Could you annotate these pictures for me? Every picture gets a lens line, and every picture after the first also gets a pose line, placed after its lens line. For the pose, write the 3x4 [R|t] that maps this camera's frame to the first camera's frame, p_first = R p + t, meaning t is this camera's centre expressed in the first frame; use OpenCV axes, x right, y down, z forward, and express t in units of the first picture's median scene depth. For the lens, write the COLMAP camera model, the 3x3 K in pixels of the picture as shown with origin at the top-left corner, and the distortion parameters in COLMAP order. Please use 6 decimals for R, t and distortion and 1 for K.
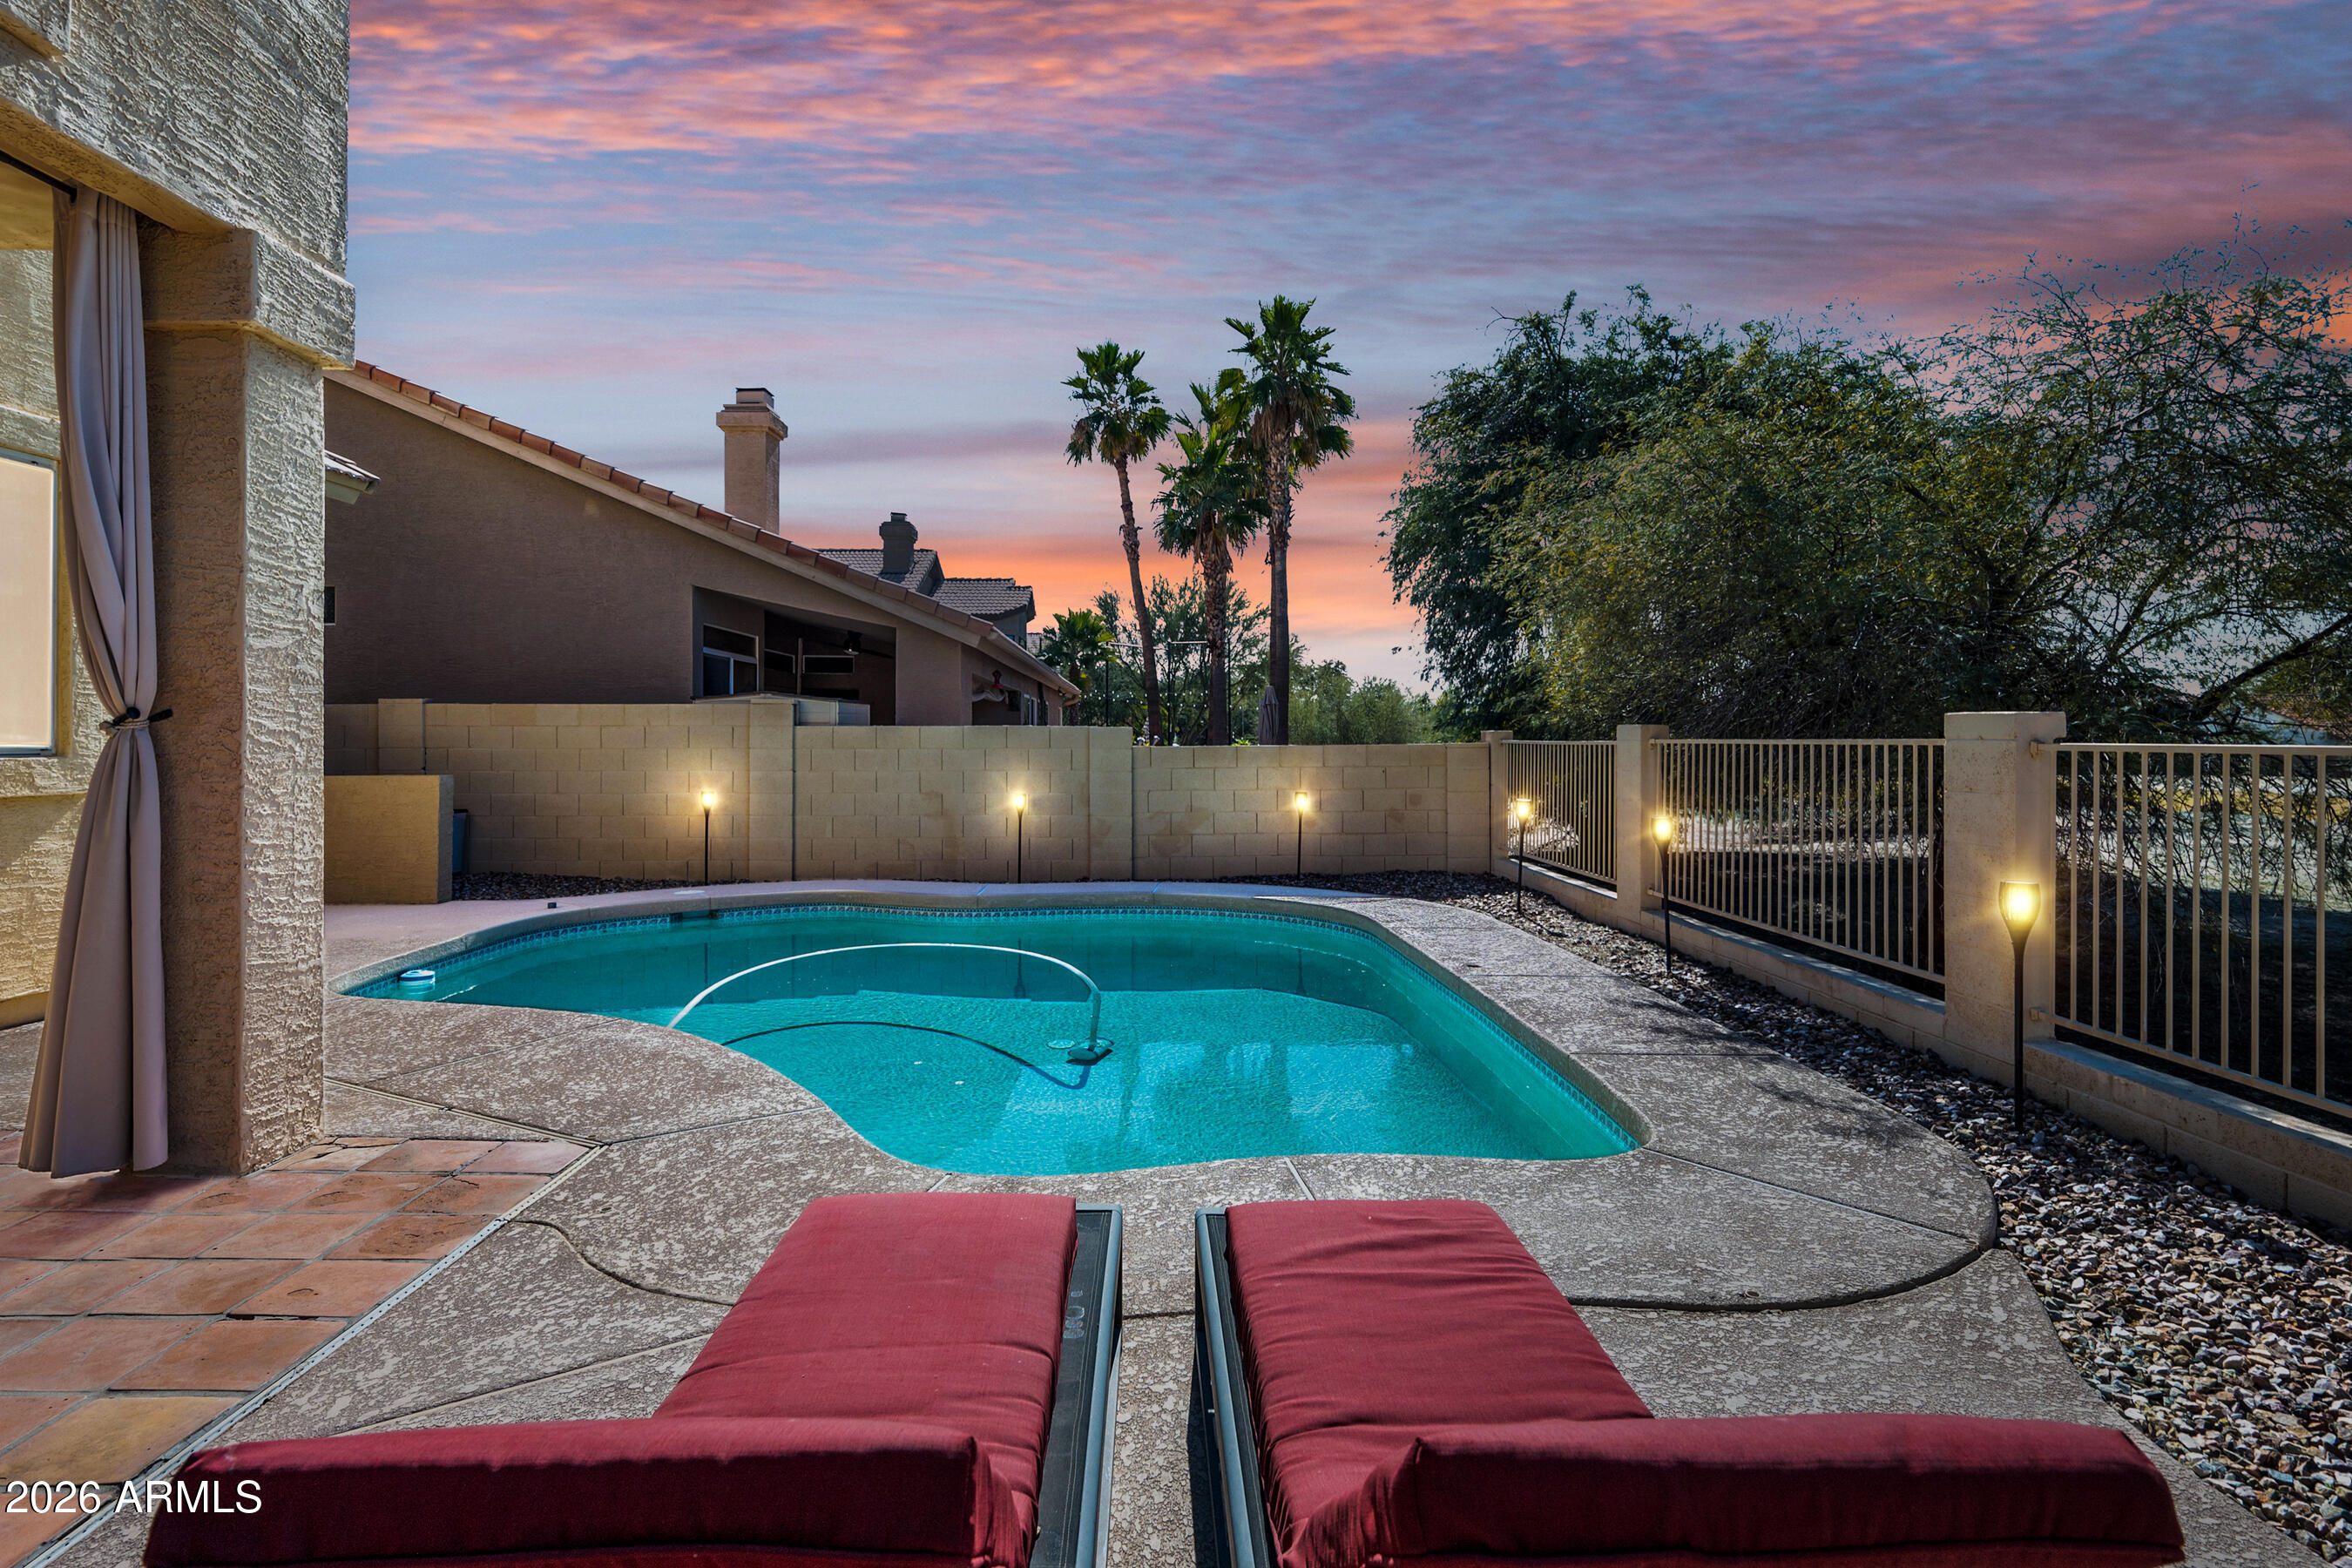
lens RADIAL K [[1208.4, 0, 1176.5], [0, 1208.4, 733.4], [0, 0, 1]] dist [0.000068, -0.000007]
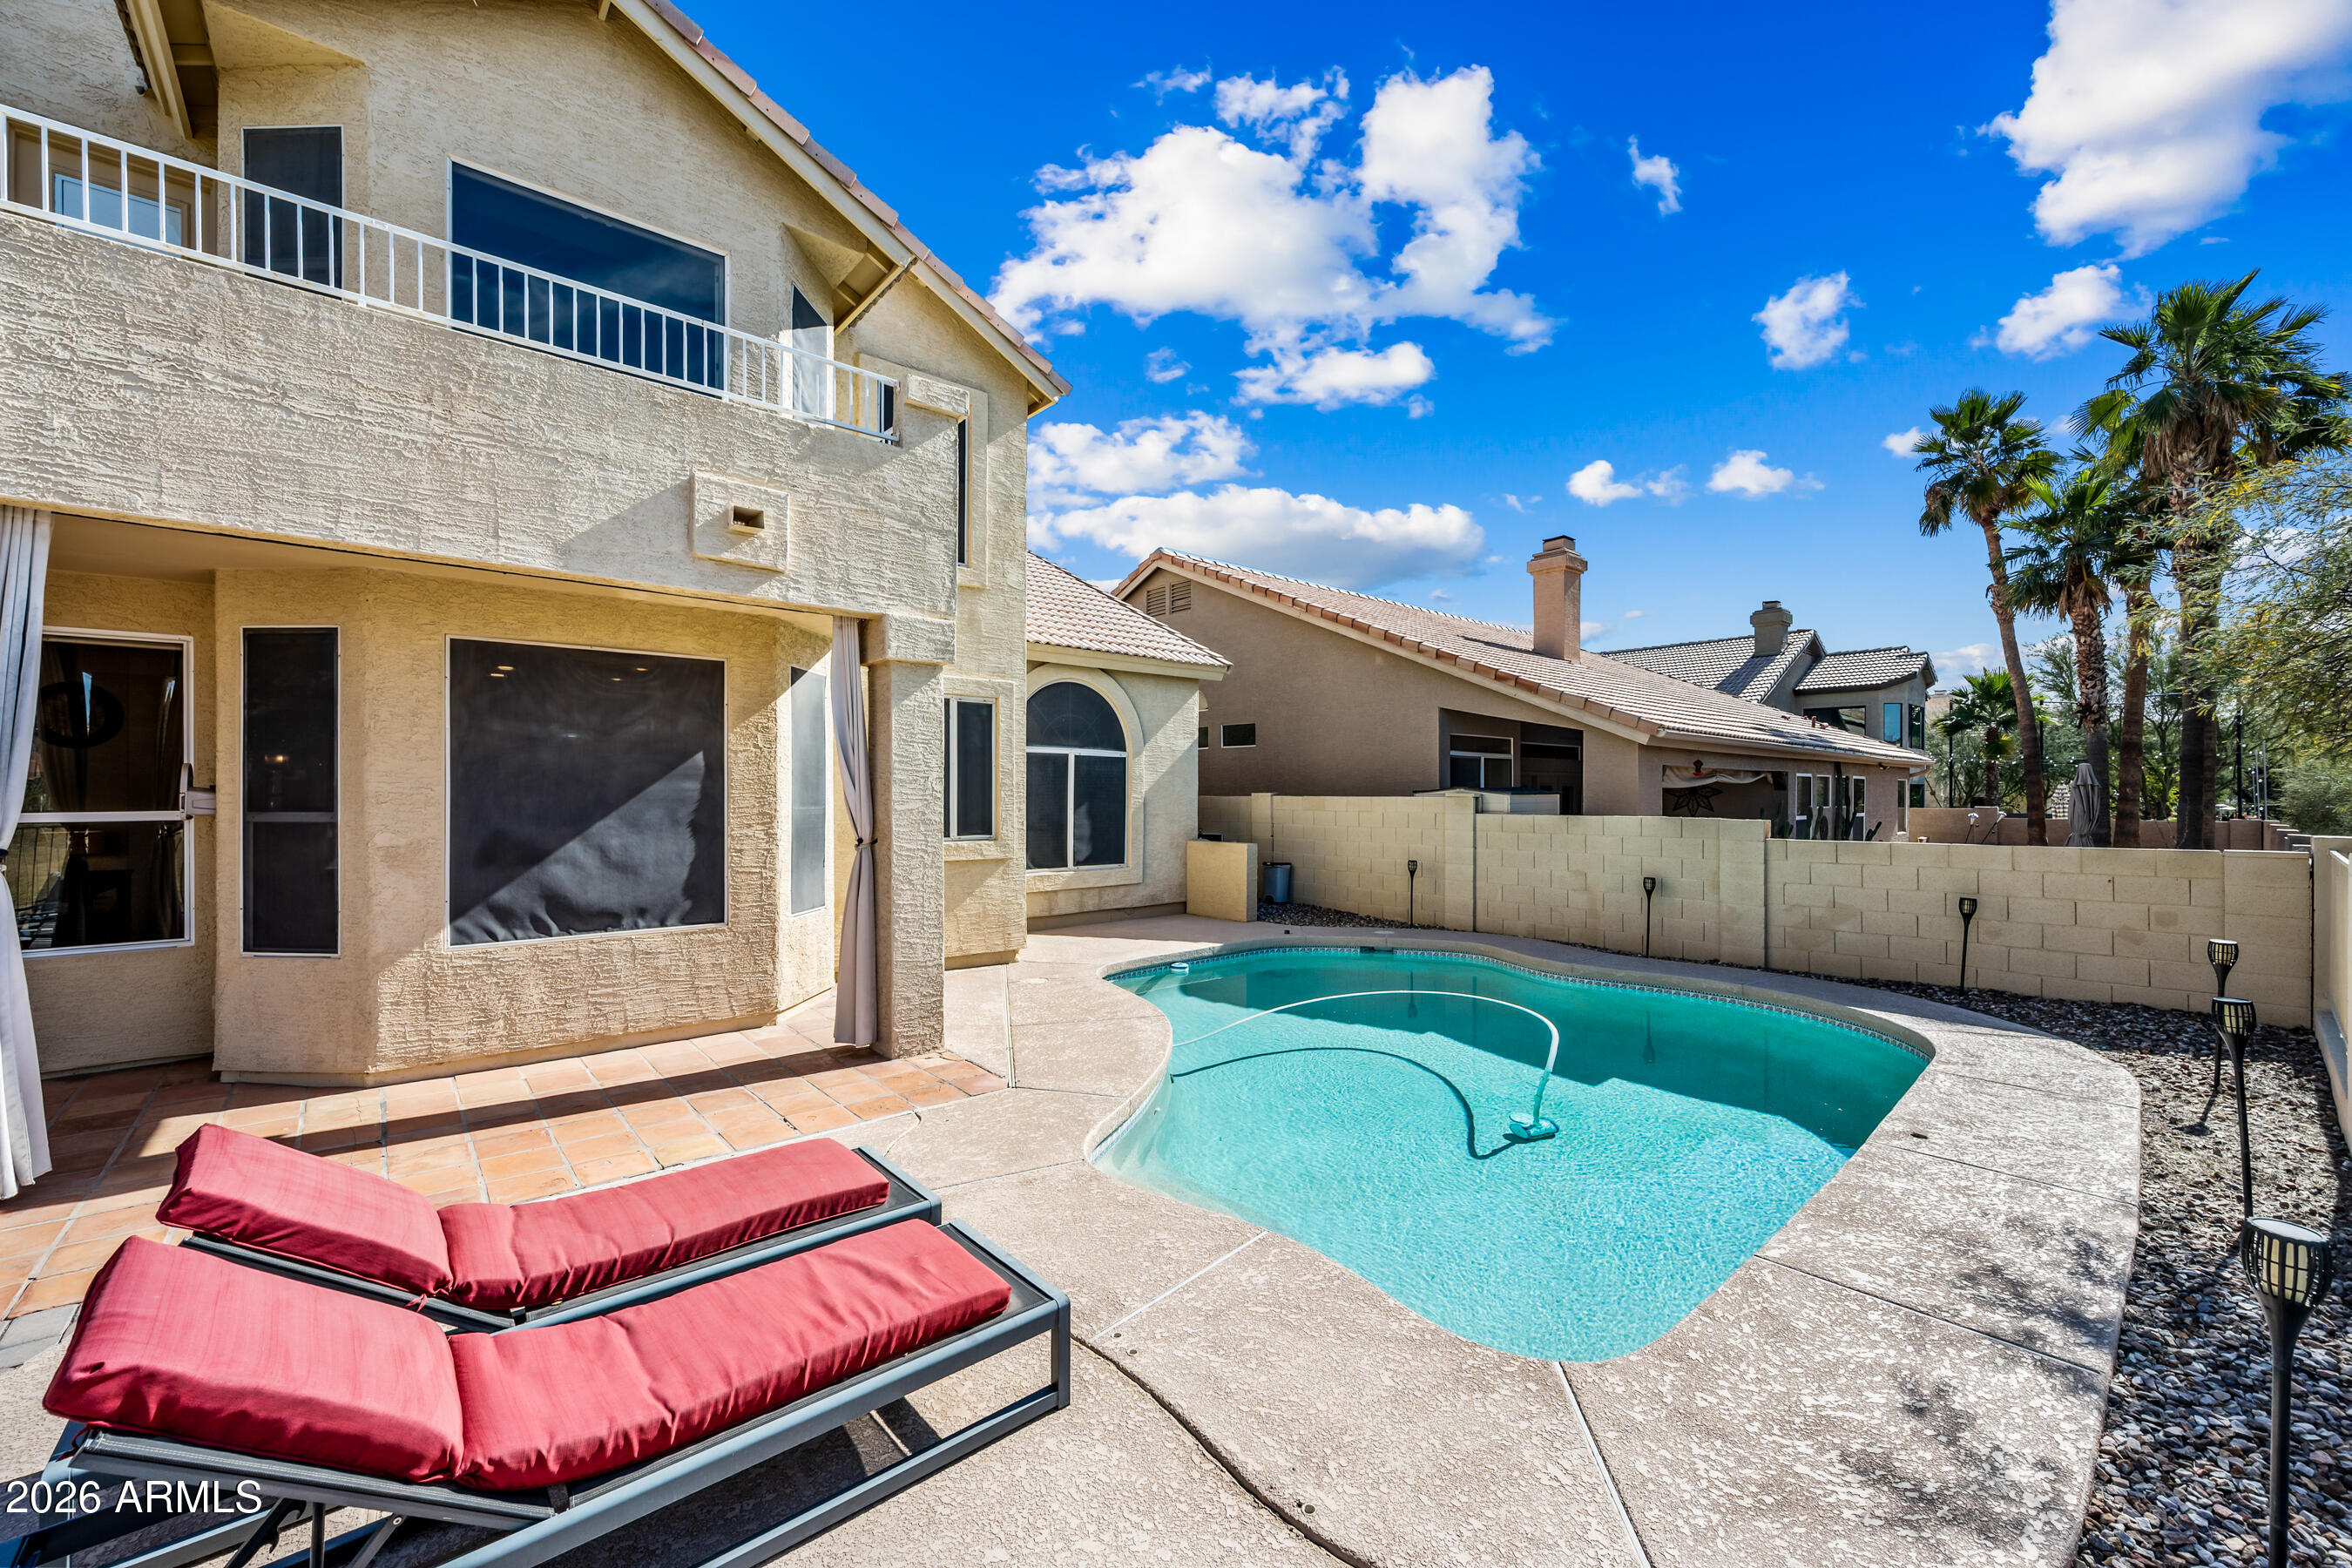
lens RADIAL K [[926.5, 0, 1182.1], [0, 926.5, 797.1], [0, 0, 1]] dist [0.001093, 0.000396]
pose [[0.644020, 0.003432, -0.765001, 0.249040], [0.003593, 0.999965, 0.007511, -0.032730], [0.765000, -0.007586, 0.643986, 0.107791]]
